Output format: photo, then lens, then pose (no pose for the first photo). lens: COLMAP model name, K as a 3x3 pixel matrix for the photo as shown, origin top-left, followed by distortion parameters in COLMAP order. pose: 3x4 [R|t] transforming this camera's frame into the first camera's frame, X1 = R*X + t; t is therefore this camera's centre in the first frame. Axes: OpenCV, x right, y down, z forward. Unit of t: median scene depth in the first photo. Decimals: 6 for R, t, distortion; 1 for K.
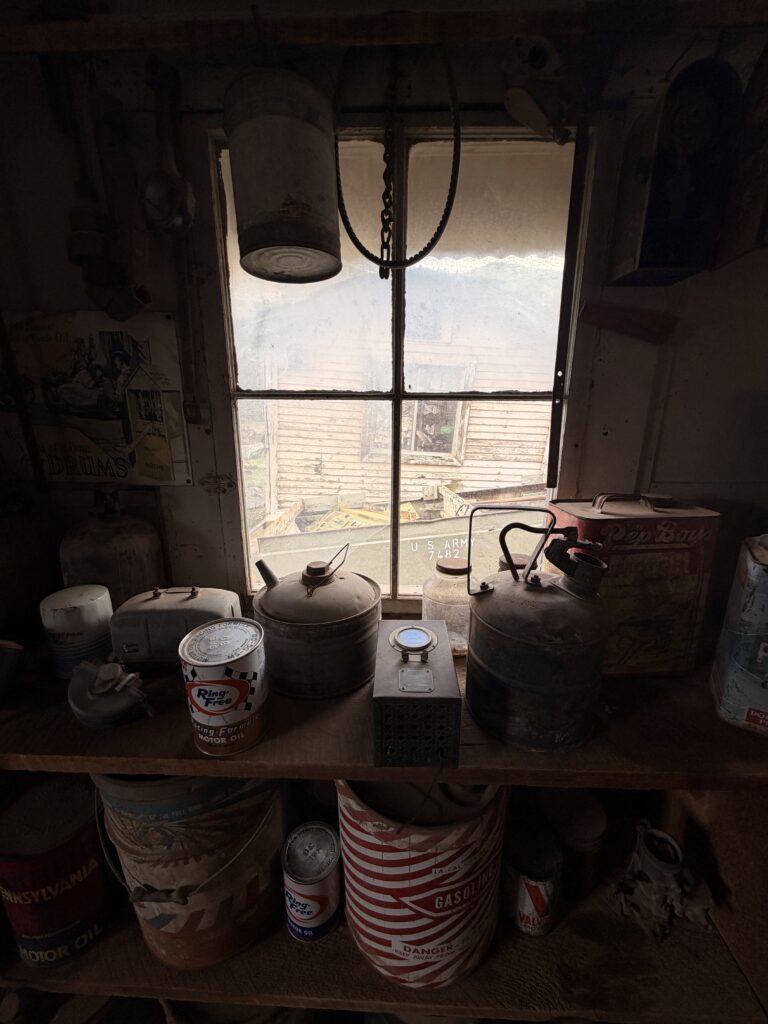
lens RADIAL K [[409.4, 0, 385.0], [0, 409.4, 510.4], [0, 0, 1]] dist [0.002039, 0.000164]
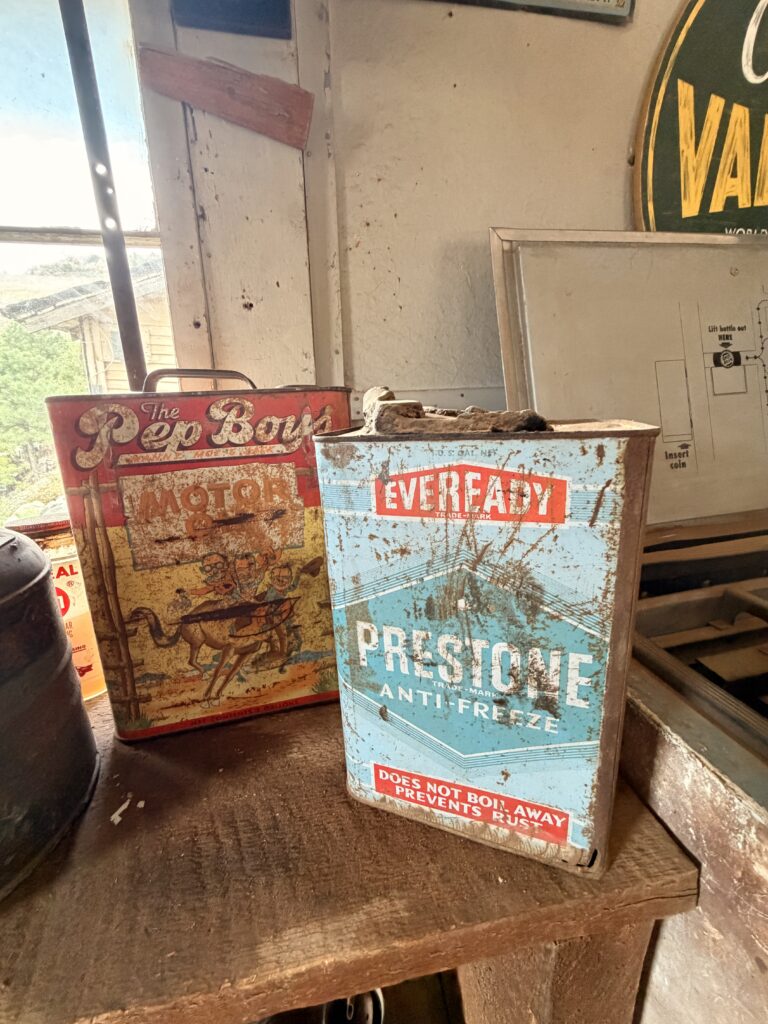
lens RADIAL K [[409.4, 0, 386.5], [0, 409.4, 512.5], [0, 0, 1]] dist [0.002039, 0.000164]
pose [[0.979411, -0.078623, 0.185936, 0.763132], [0.084547, 0.996127, -0.024137, 0.188822], [-0.183318, 0.039361, 0.982265, 0.480413]]
